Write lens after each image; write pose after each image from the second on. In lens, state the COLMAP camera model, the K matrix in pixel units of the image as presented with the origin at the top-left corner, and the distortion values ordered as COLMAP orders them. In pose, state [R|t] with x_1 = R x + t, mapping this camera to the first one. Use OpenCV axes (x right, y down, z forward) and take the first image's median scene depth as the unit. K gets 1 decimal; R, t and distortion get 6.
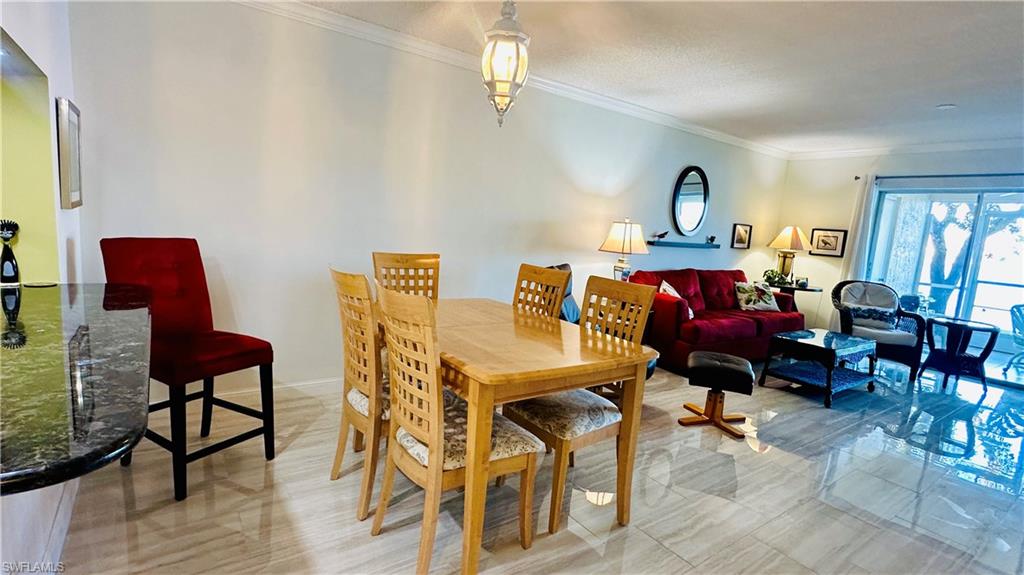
lens RADIAL K [[488.1, 0, 512.0], [0, 488.1, 287.5], [0, 0, 1]] dist [-0.002092, -0.000036]
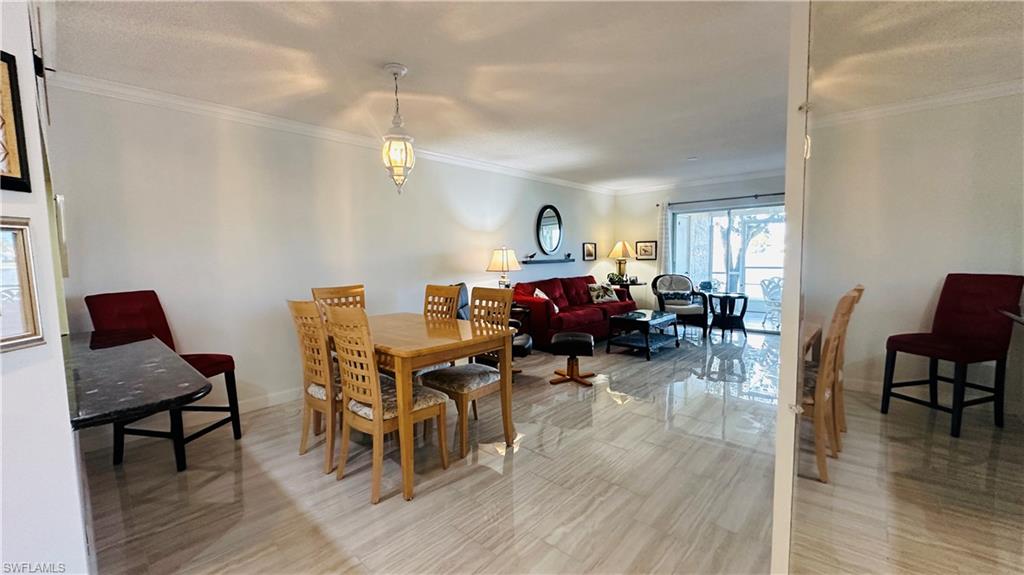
lens RADIAL K [[411.0, 0, 512.0], [0, 411.0, 287.5], [0, 0, 1]] dist [-0.000645, 0.000135]
pose [[0.975181, -0.105370, 0.194730, 0.021320], [0.114638, 0.992721, -0.036918, 0.024970], [-0.189423, 0.058325, 0.980162, -0.171756]]
